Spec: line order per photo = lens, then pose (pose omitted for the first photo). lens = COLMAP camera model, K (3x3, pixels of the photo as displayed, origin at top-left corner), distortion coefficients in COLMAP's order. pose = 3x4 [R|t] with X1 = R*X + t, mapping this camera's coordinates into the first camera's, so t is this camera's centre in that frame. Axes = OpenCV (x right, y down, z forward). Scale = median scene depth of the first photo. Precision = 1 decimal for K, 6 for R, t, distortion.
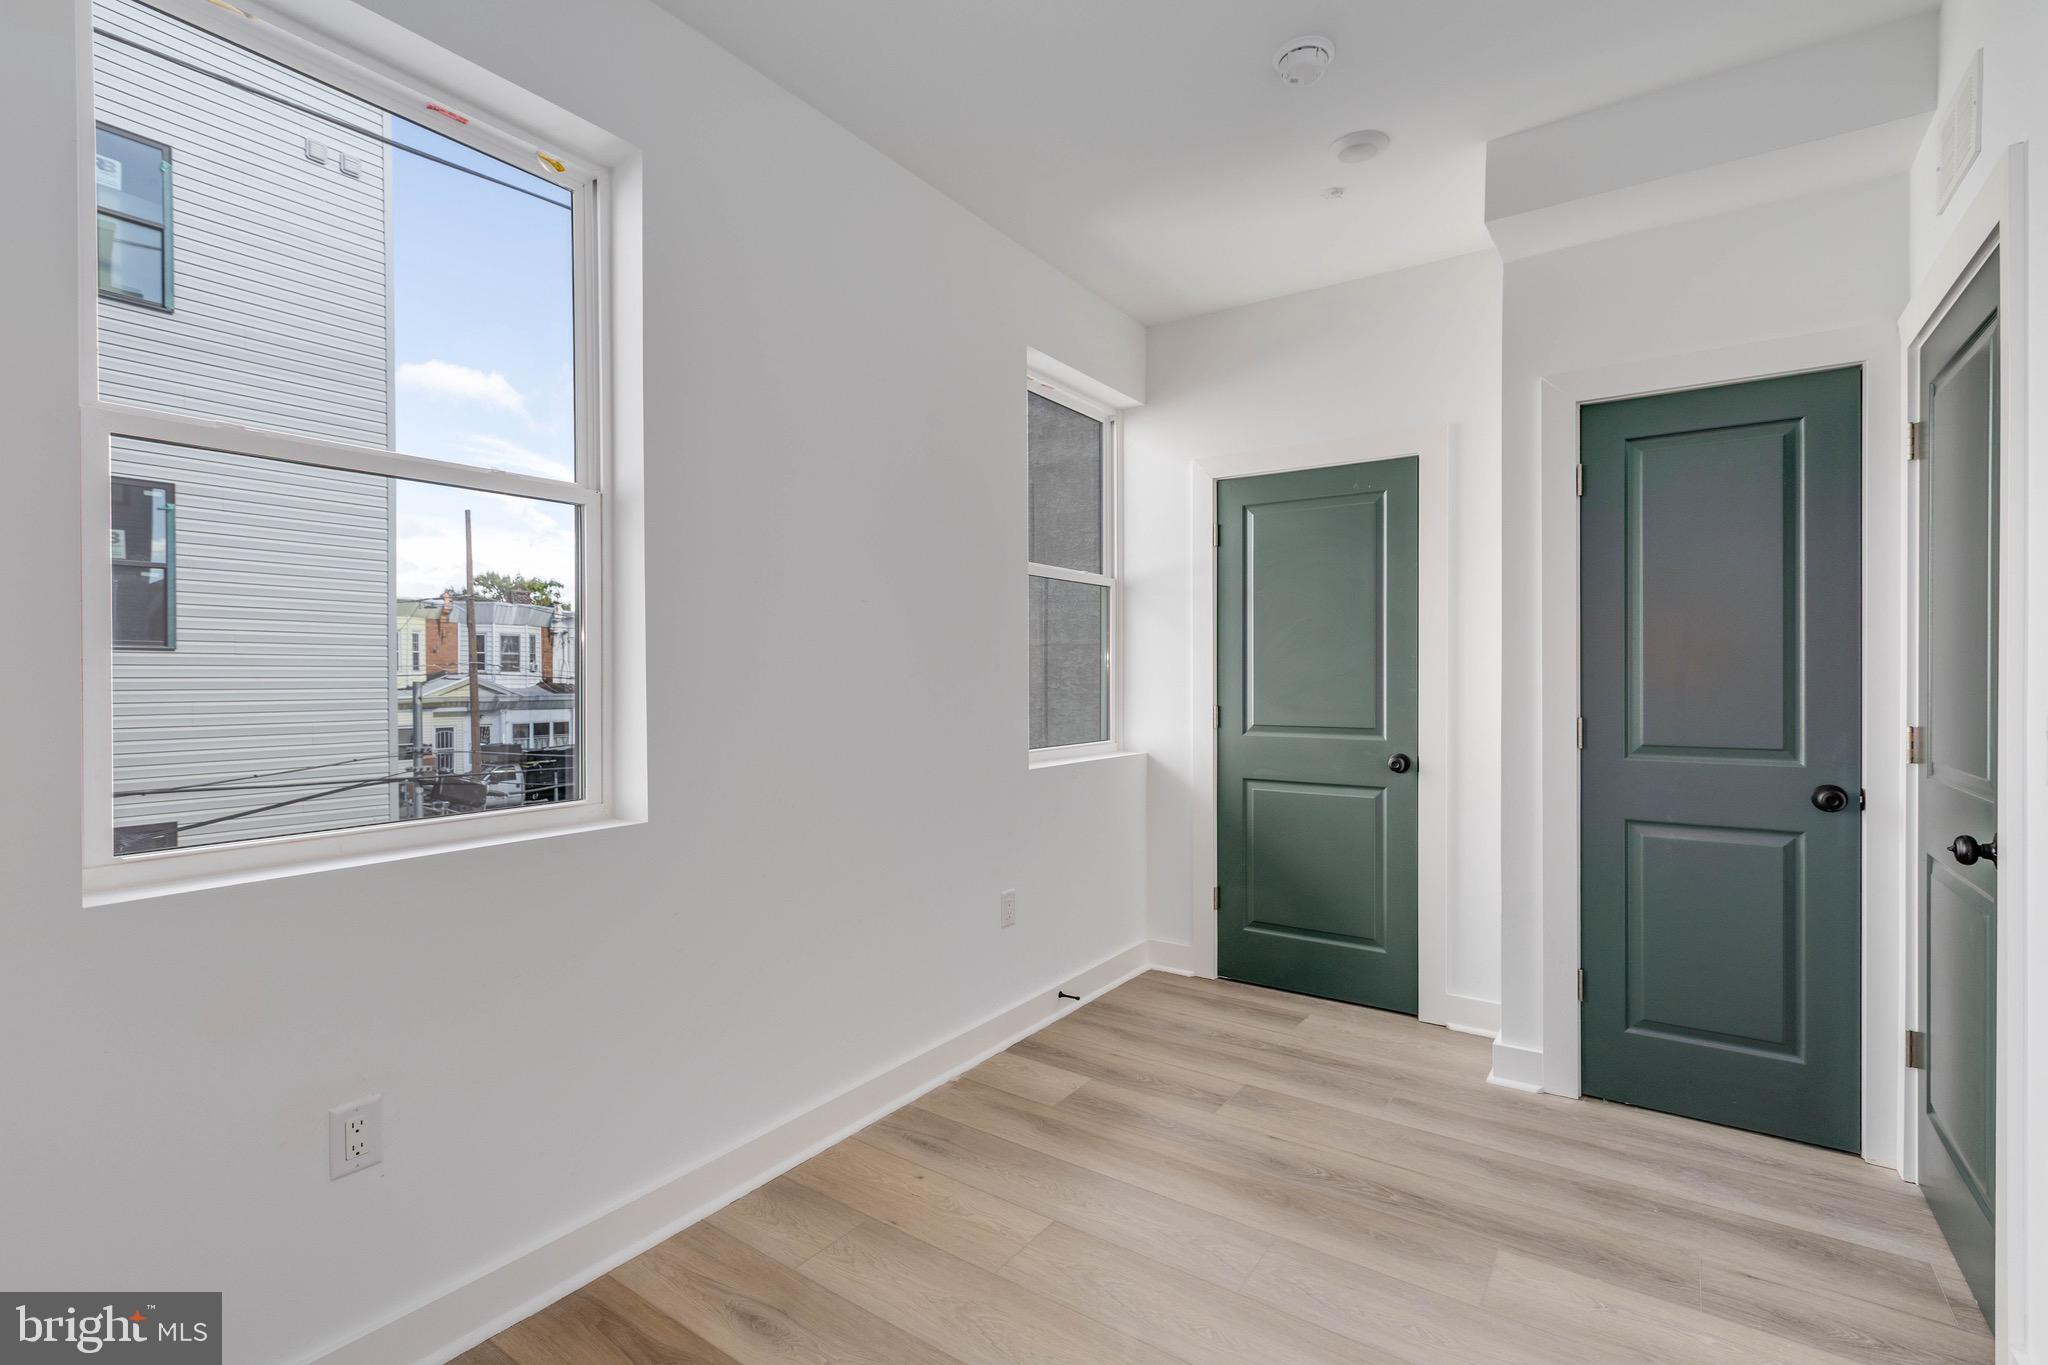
lens RADIAL K [[909.3, 0, 1016.2], [0, 909.3, 688.6], [0, 0, 1]] dist [-0.011574, -0.006283]
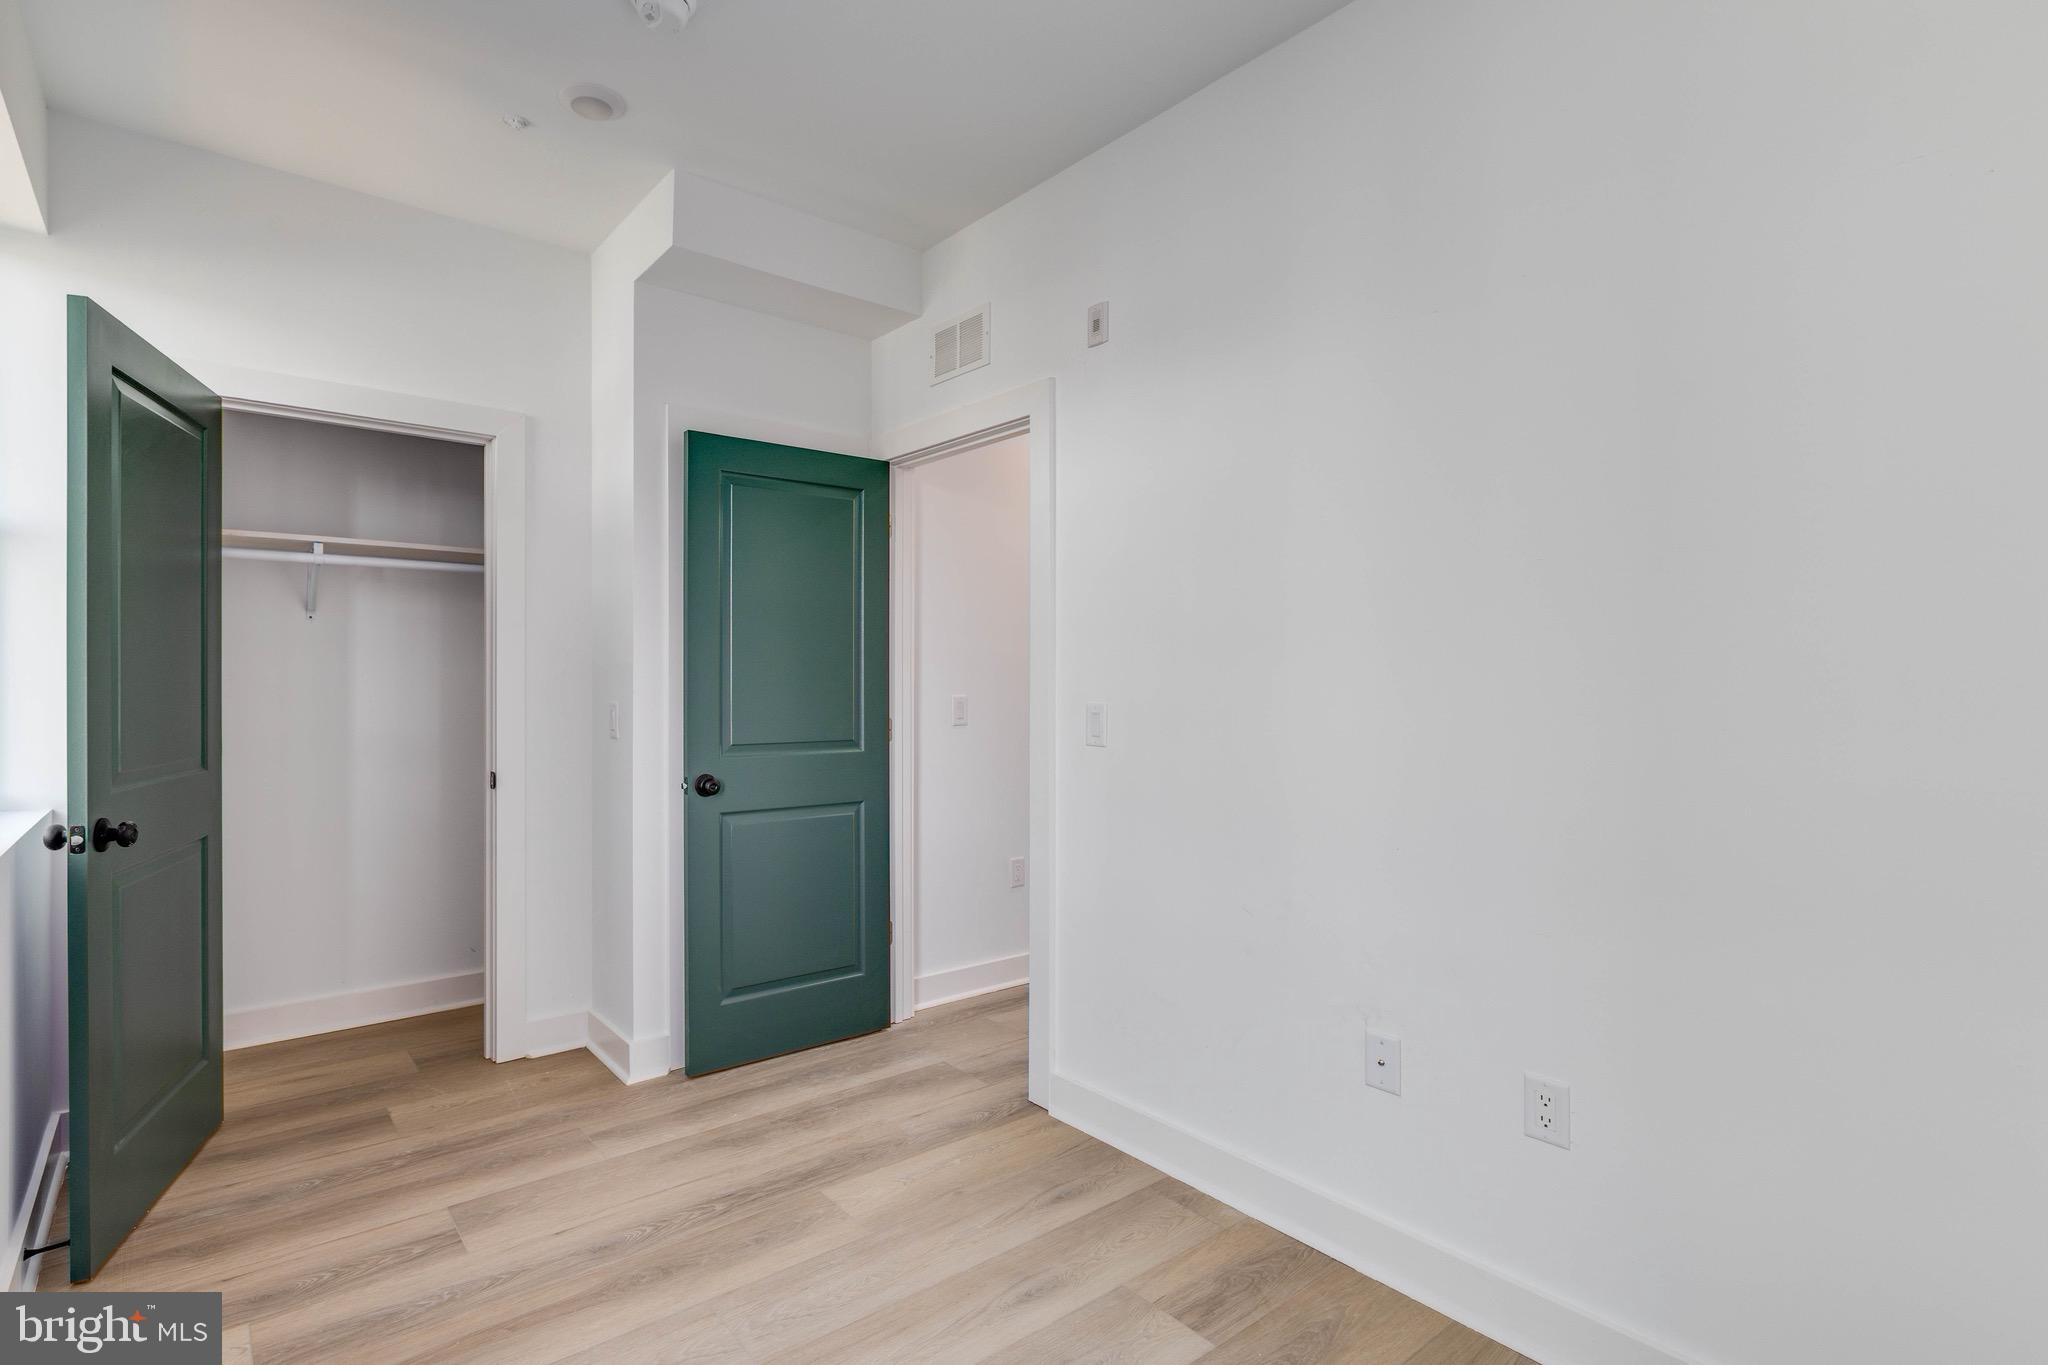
lens RADIAL K [[909.3, 0, 1016.2], [0, 909.3, 688.6], [0, 0, 1]] dist [-0.011574, -0.006283]
pose [[0.290852, -0.005473, 0.956753, -0.398974], [0.005757, 0.999976, 0.003970, -0.014951], [-0.956751, 0.004353, 0.290876, 0.347099]]
